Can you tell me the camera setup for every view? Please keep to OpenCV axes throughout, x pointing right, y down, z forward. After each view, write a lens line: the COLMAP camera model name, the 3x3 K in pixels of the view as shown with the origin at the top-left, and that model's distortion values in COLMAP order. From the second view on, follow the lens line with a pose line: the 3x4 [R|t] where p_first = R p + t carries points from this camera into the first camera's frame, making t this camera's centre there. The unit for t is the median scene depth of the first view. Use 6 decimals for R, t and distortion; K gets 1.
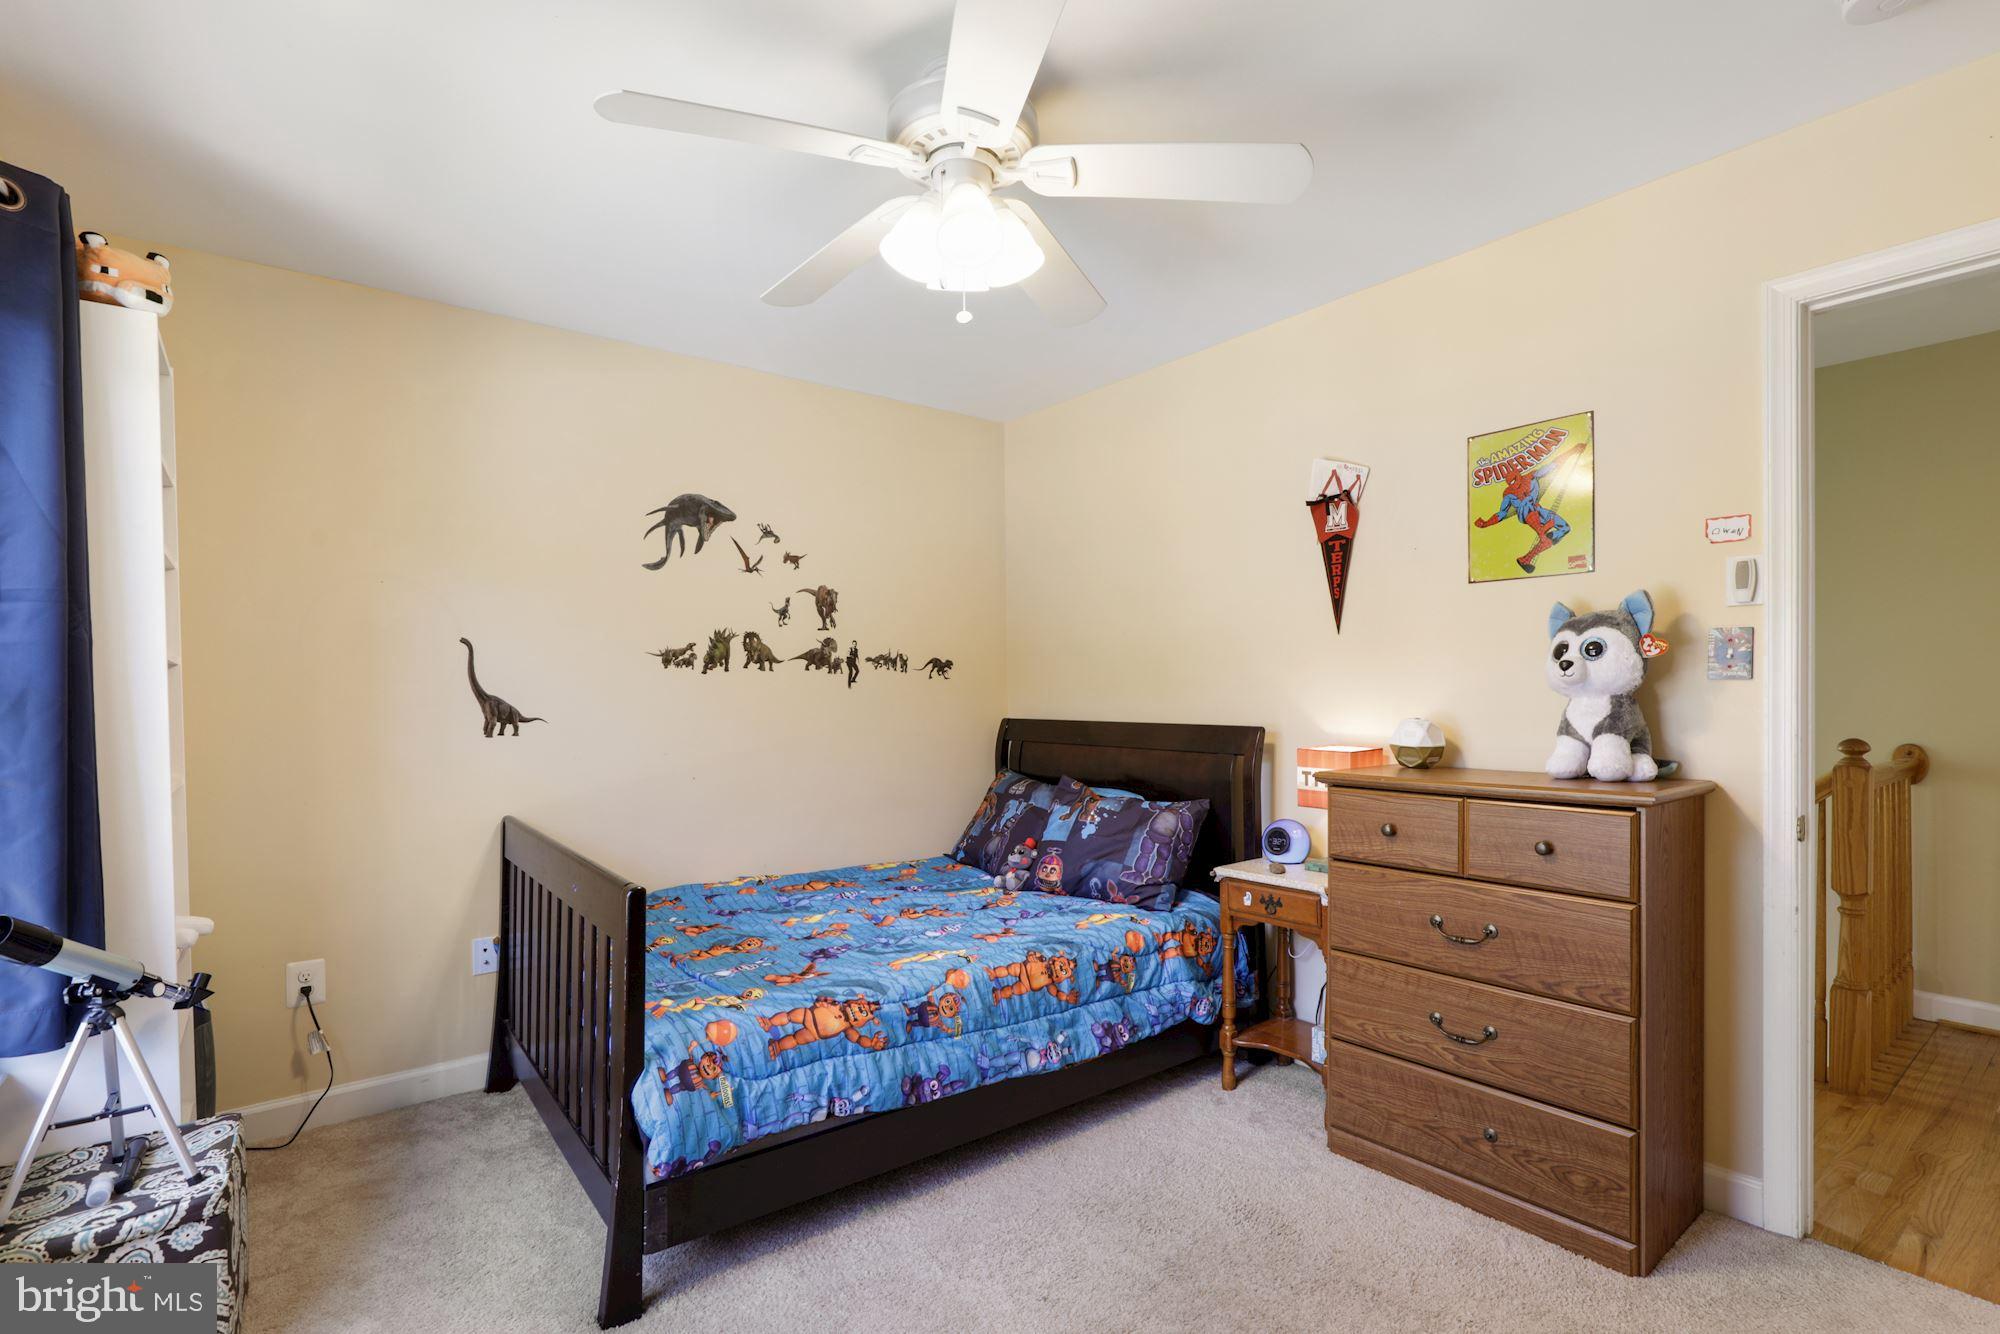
lens RADIAL K [[938.0, 0, 1024.3], [0, 938.0, 703.5], [0, 0, 1]] dist [-0.003720, -0.000431]
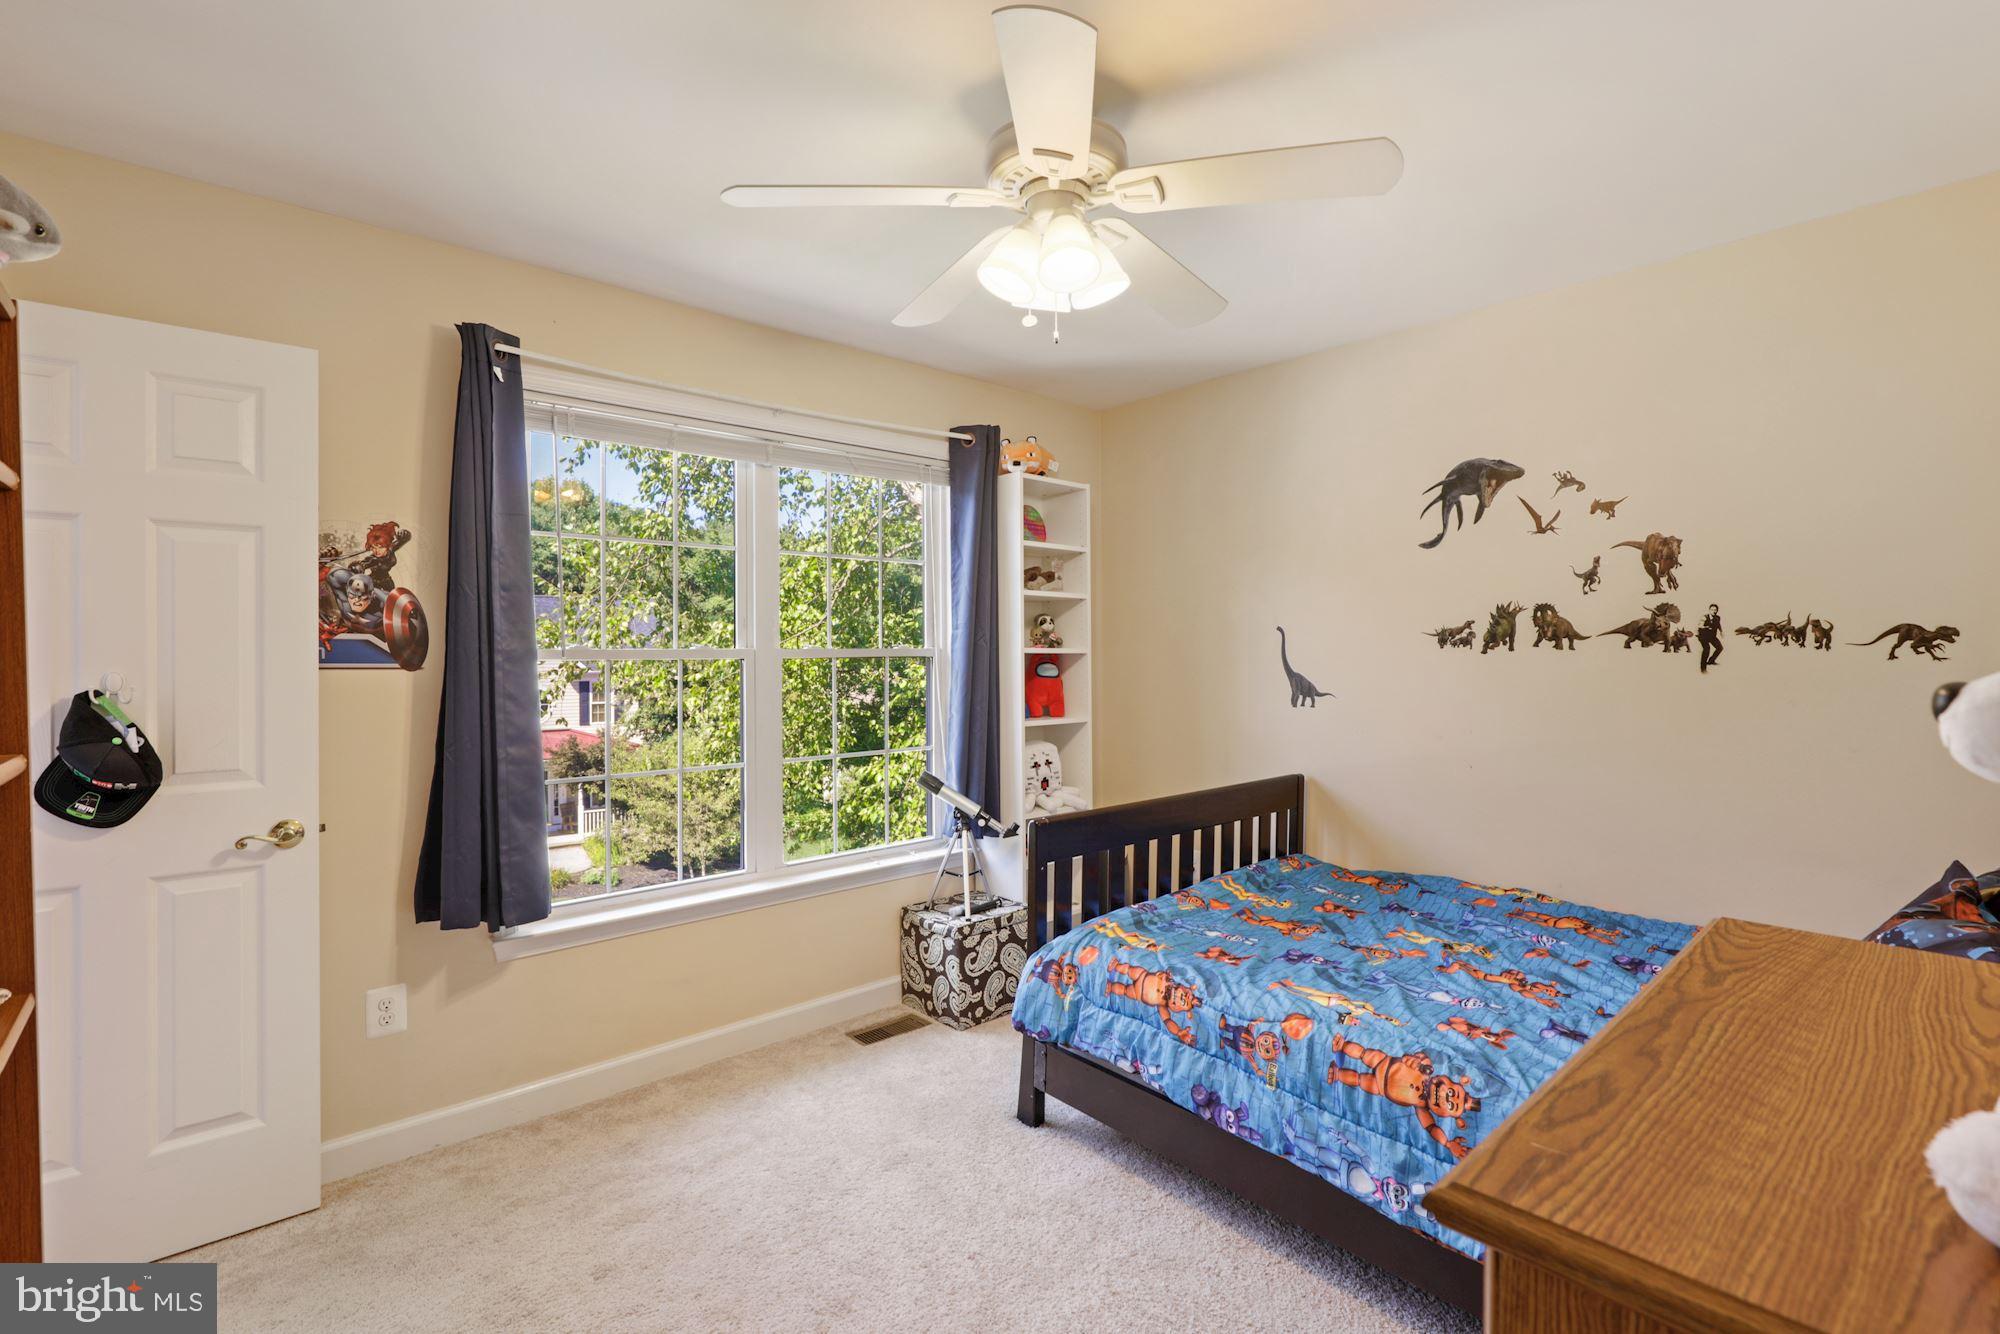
lens RADIAL K [[938.0, 0, 1002.6], [0, 938.0, 651.2], [0, 0, 1]] dist [-0.003720, -0.000431]
pose [[0.046581, 0.008239, -0.998881, 0.549705], [-0.008727, 0.999931, 0.007841, -0.037633], [0.998876, 0.008352, 0.046650, 0.496141]]
